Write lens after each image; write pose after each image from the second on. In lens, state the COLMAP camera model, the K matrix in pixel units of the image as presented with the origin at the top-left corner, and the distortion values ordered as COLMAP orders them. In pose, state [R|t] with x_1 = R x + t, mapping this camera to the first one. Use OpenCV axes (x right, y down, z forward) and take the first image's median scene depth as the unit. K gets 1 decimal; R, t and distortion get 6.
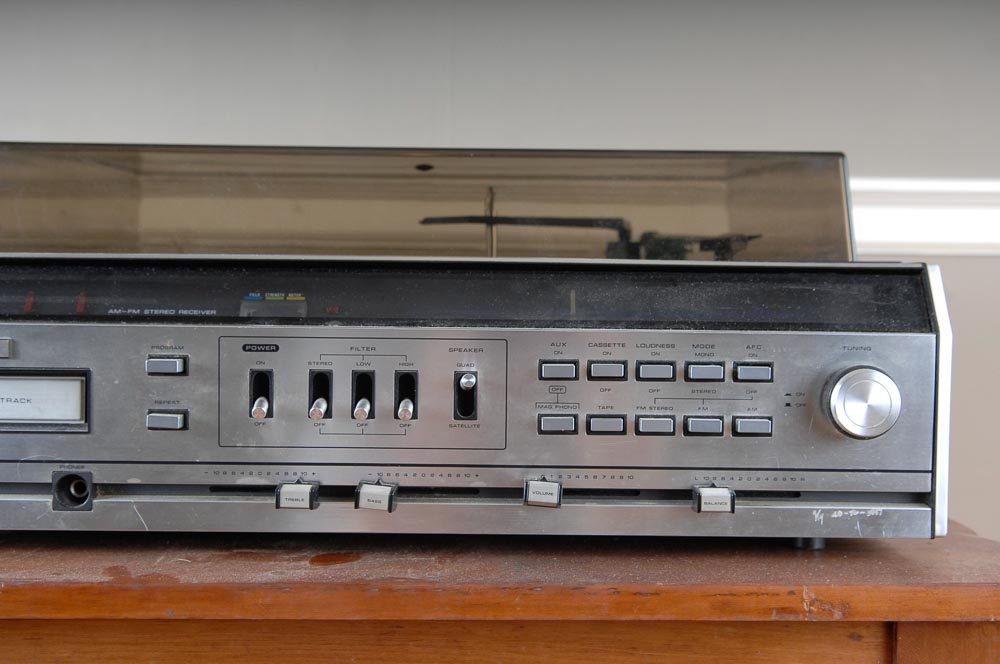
lens RADIAL K [[1045.2, 0, 500.0], [0, 1045.2, 330.9], [0, 0, 1]] dist [0.002392, 0.000000]
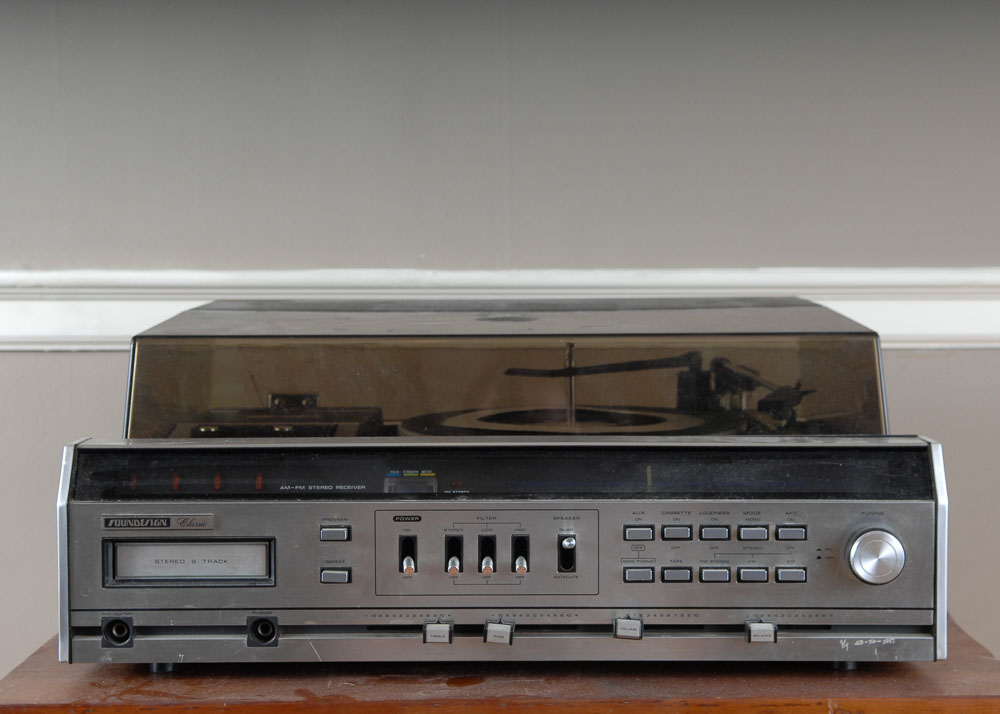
lens RADIAL K [[1576.5, 0, 503.7], [0, 1576.5, 375.1], [0, 0, 1]] dist [0.067420, 0.000000]
pose [[0.999791, -0.014481, -0.014453, -0.079092], [0.014804, 0.999638, 0.022469, -0.201612], [0.014122, -0.022679, 0.999643, -0.934516]]
